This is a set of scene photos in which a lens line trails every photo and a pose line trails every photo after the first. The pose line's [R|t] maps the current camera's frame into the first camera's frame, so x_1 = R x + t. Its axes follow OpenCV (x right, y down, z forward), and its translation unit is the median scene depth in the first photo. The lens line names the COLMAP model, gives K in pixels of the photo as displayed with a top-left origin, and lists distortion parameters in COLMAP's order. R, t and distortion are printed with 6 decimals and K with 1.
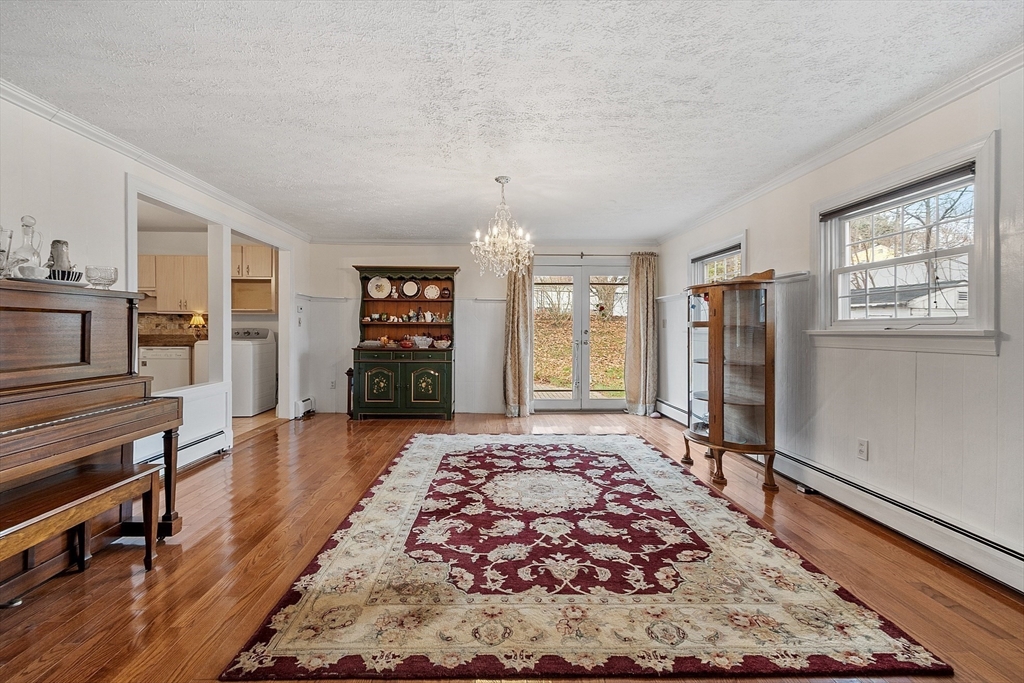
lens RADIAL K [[452.1, 0, 509.1], [0, 452.1, 335.7], [0, 0, 1]] dist [0.000767, -0.000011]
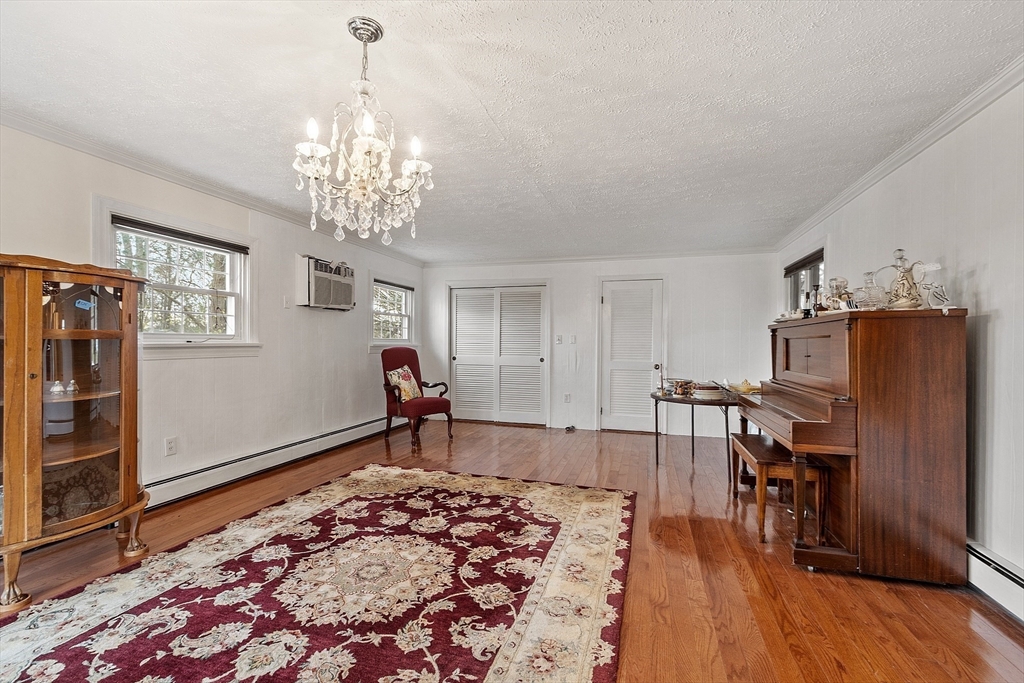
lens RADIAL K [[452.1, 0, 509.1], [0, 452.1, 335.7], [0, 0, 1]] dist [0.000767, -0.000011]
pose [[-0.943598, -0.004470, 0.331064, -0.454744], [-0.004917, 0.999988, -0.000513, -0.037820], [-0.331057, -0.002112, -0.943608, 1.999563]]
